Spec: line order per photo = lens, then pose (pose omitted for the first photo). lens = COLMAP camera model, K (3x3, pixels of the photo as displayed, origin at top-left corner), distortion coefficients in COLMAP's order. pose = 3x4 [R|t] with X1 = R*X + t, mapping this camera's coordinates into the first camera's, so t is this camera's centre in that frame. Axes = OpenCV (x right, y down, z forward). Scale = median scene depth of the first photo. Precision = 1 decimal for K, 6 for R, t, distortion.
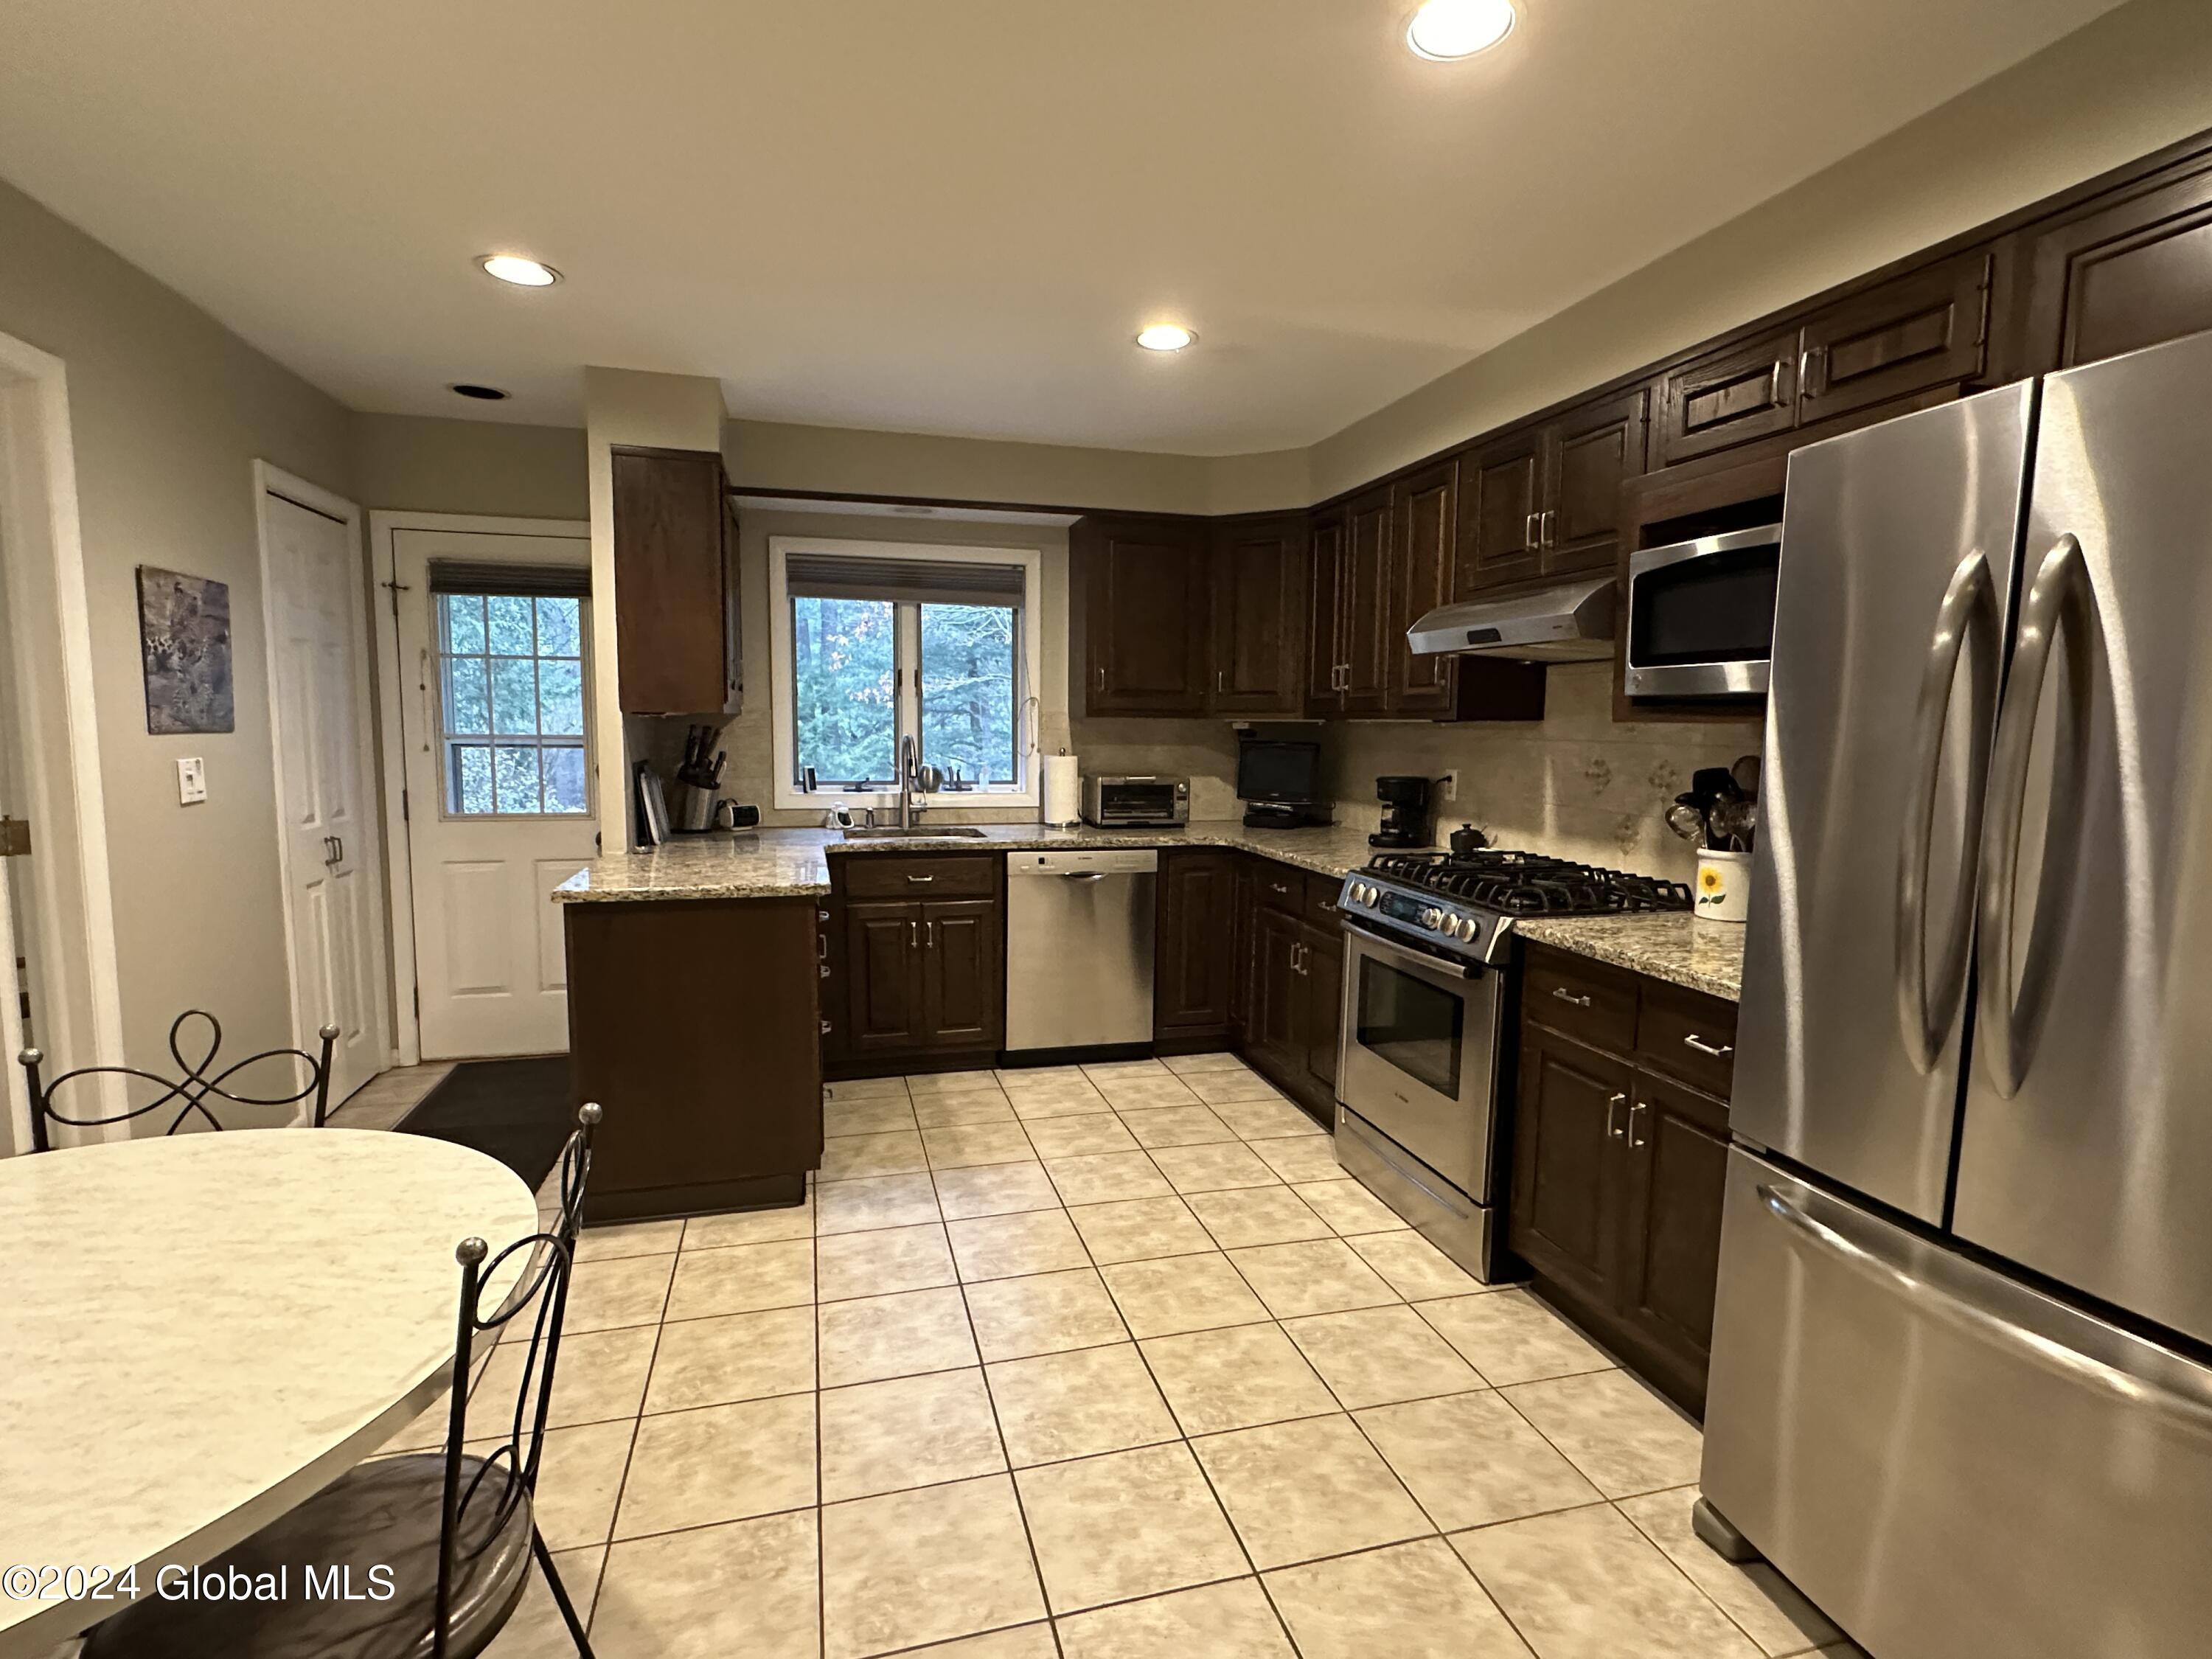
lens RADIAL K [[1093.7, 0, 1114.8], [0, 1093.7, 840.3], [0, 0, 1]] dist [0.001865, -0.000843]
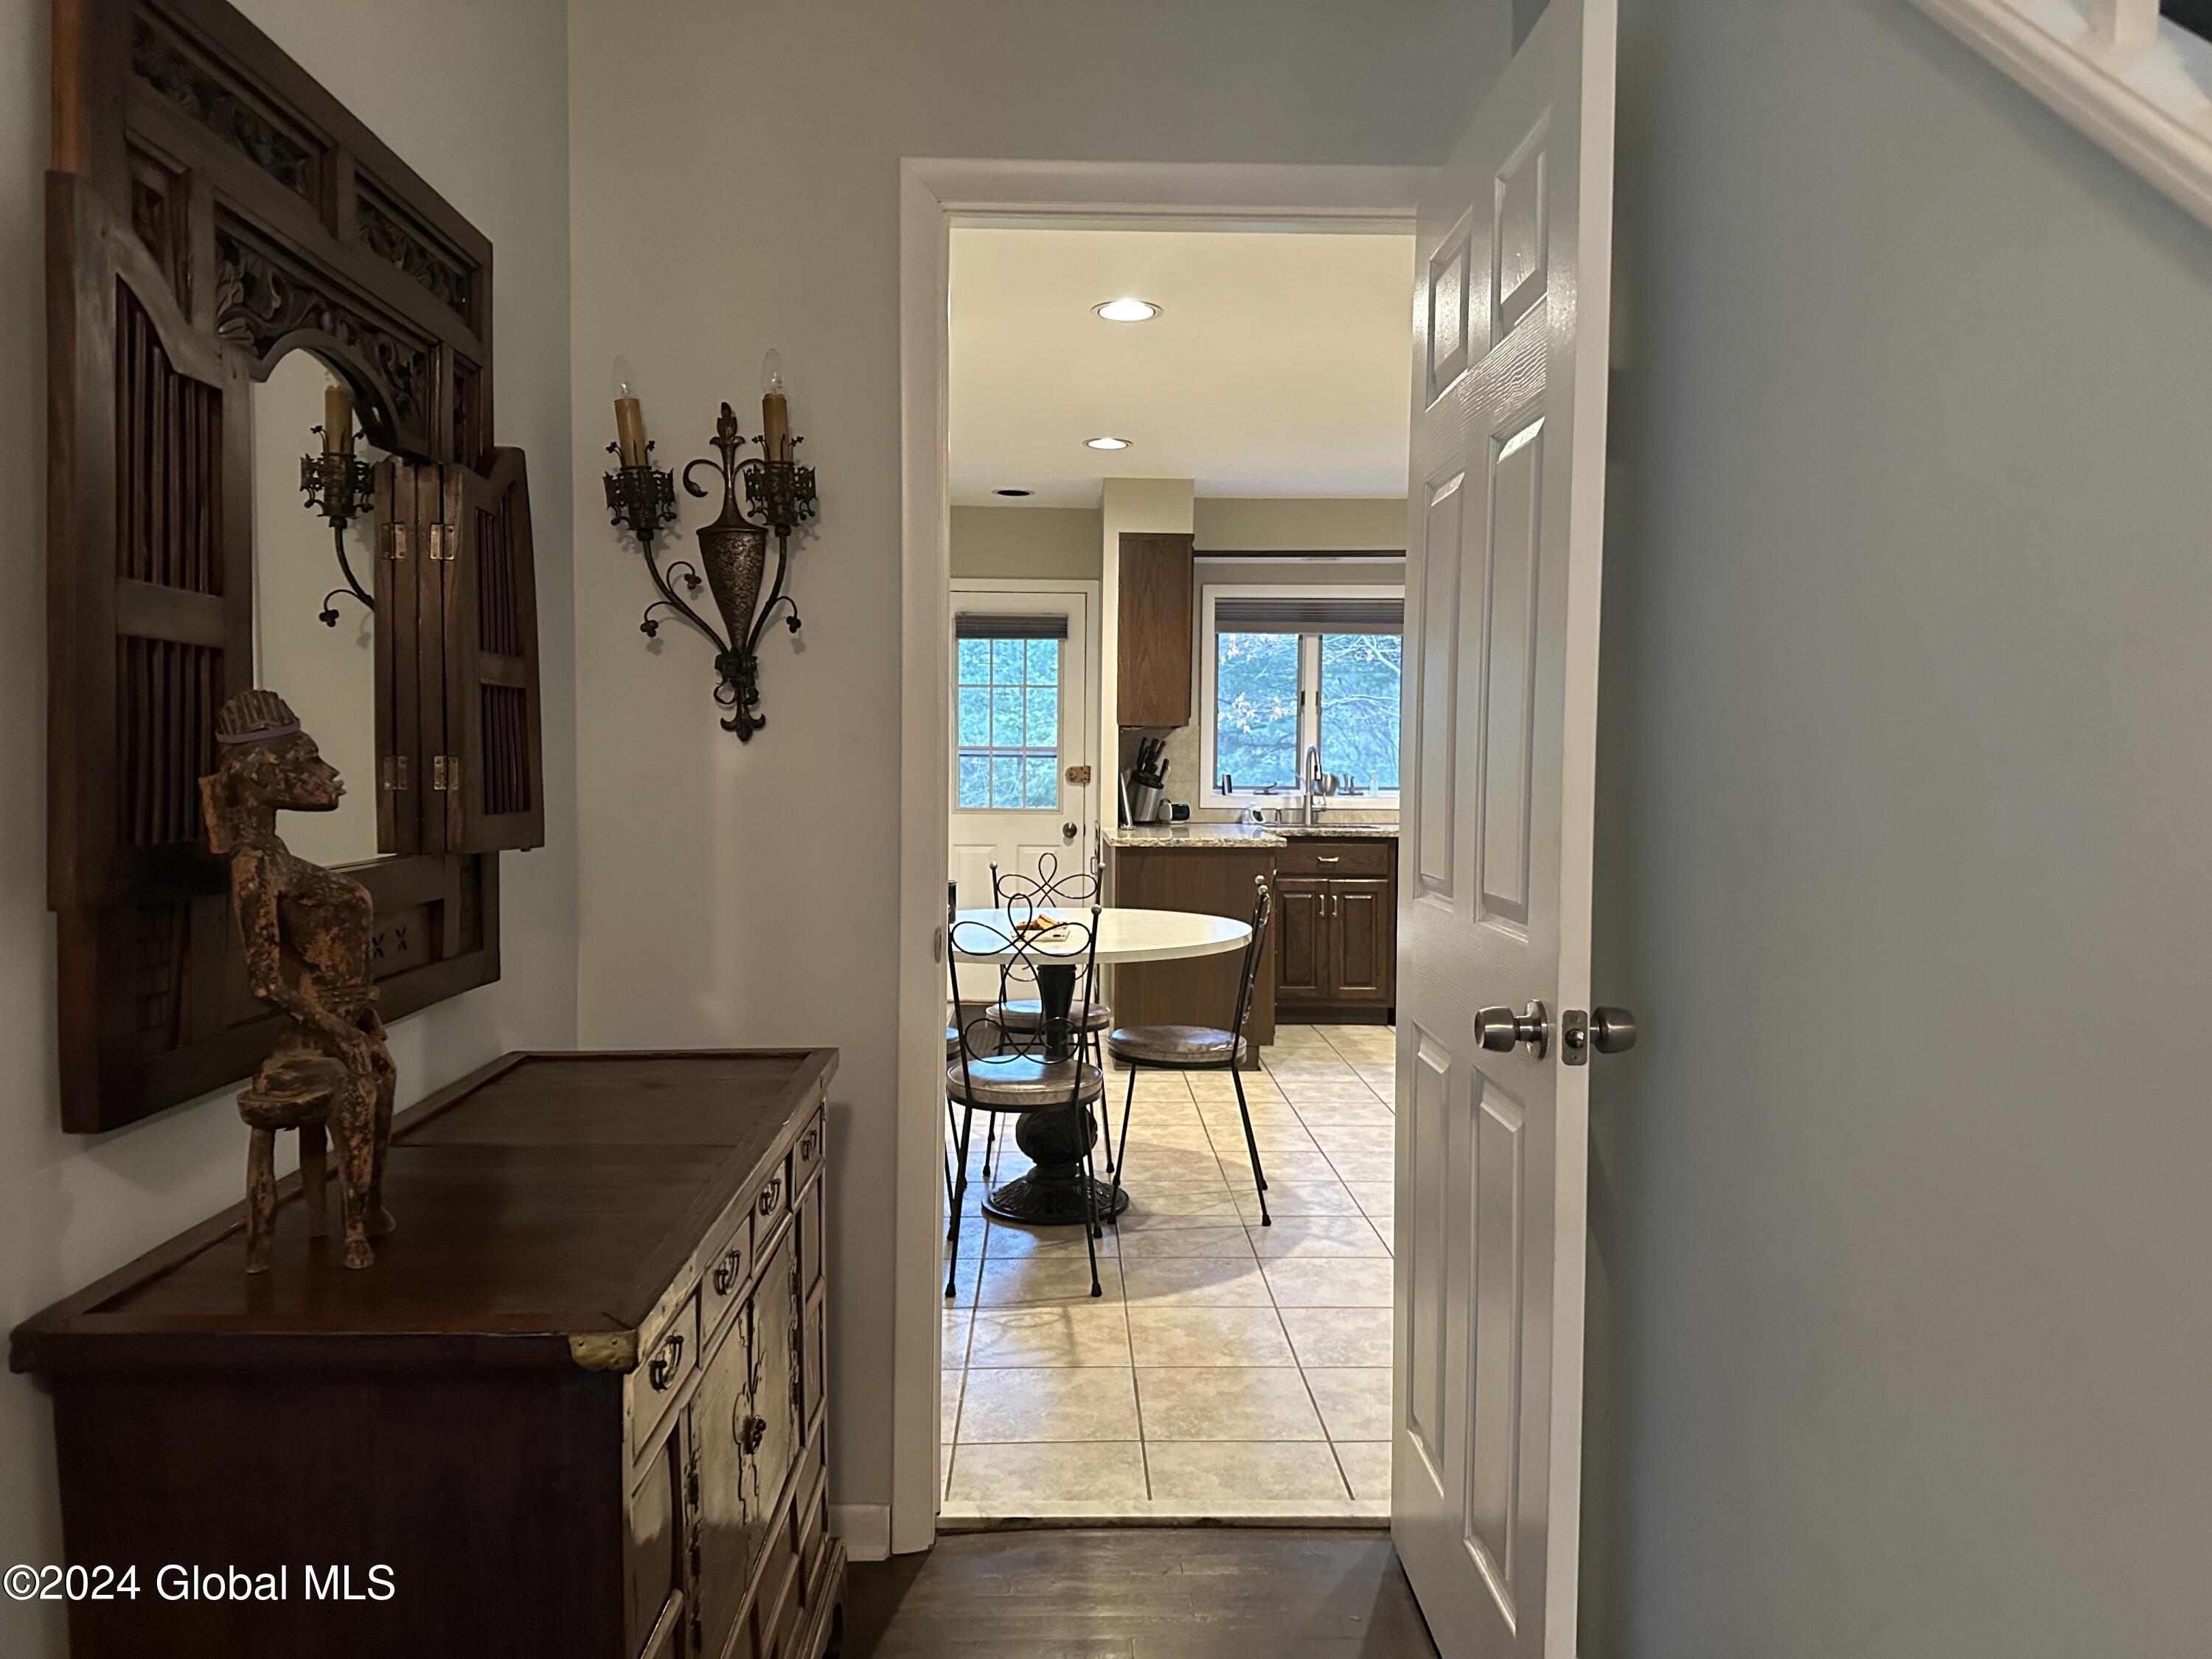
lens RADIAL K [[1543.1, 0, 1094.0], [0, 1543.1, 851.3], [0, 0, 1]] dist [0.084323, -0.121614]
pose [[0.968242, 0.006244, -0.249937, 0.001425], [-0.019769, 0.998470, -0.051641, 0.116544], [0.249232, 0.054942, 0.966884, -0.717895]]
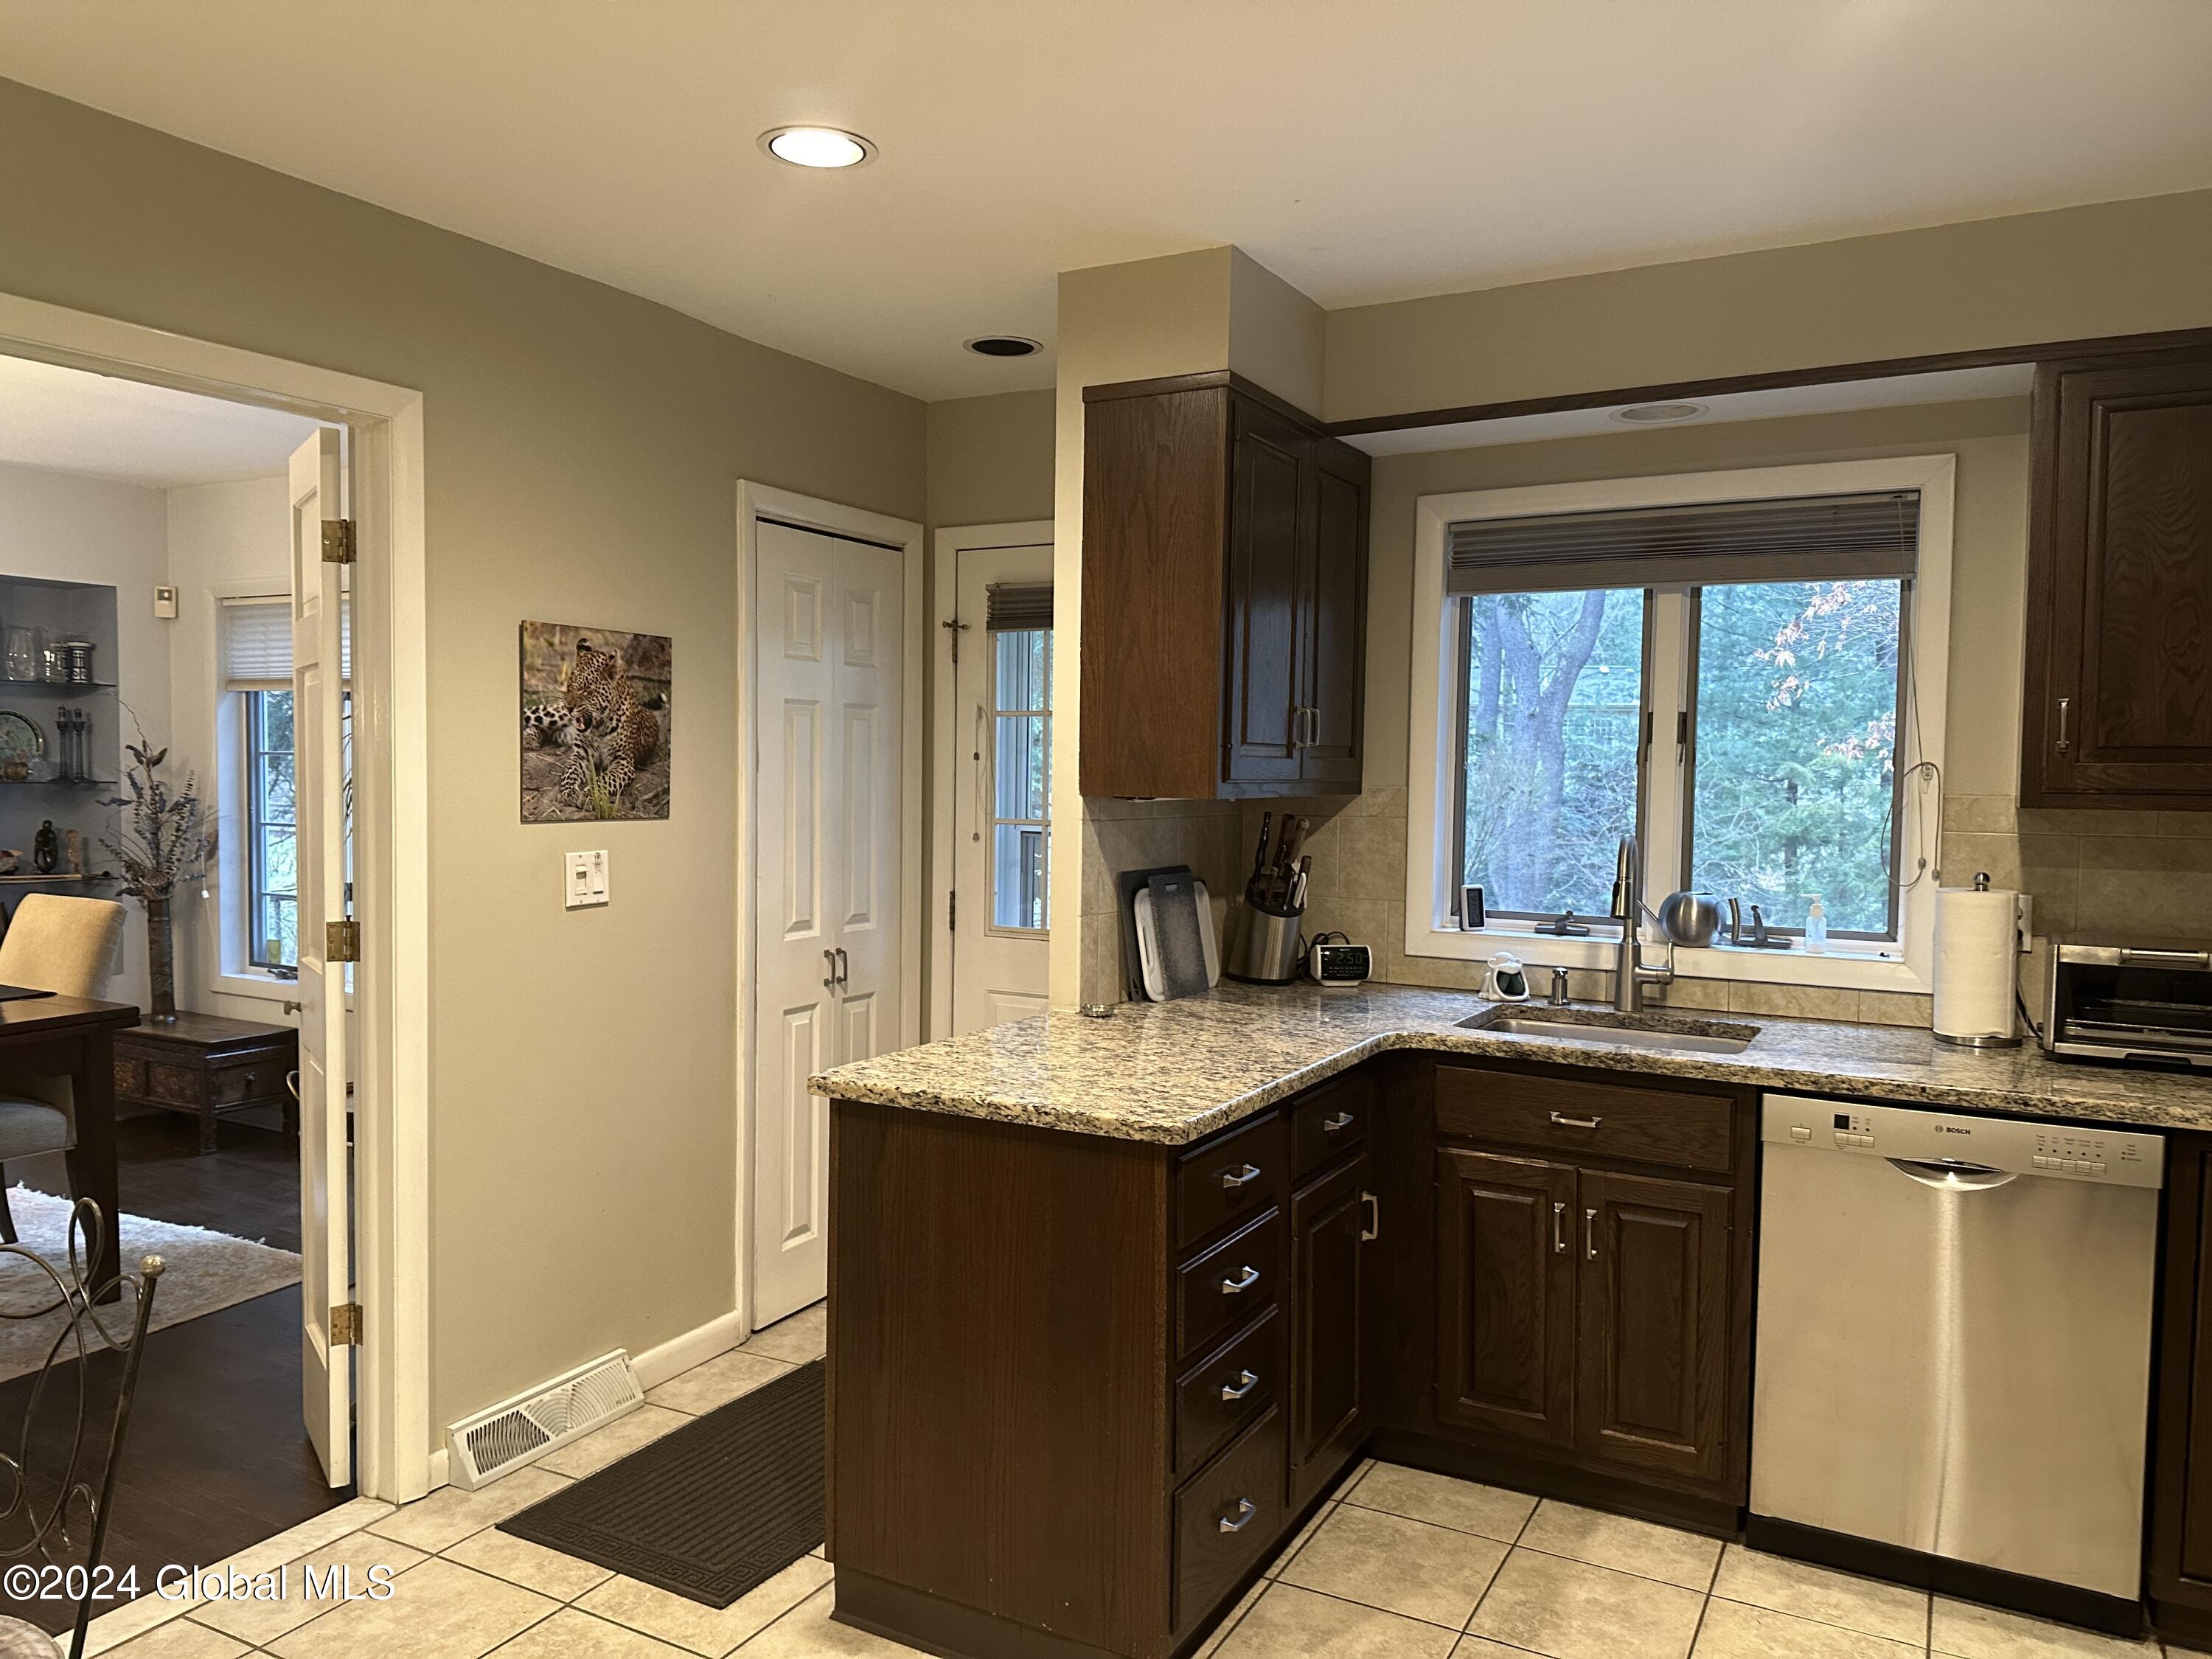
lens RADIAL K [[1543.1, 0, 1094.0], [0, 1543.1, 851.3], [0, 0, 1]] dist [0.084323, -0.121614]
pose [[0.705017, 0.035850, -0.708283, 0.170344], [-0.081076, 0.996248, -0.030277, -0.048246], [0.704540, 0.078771, 0.705279, 0.306967]]
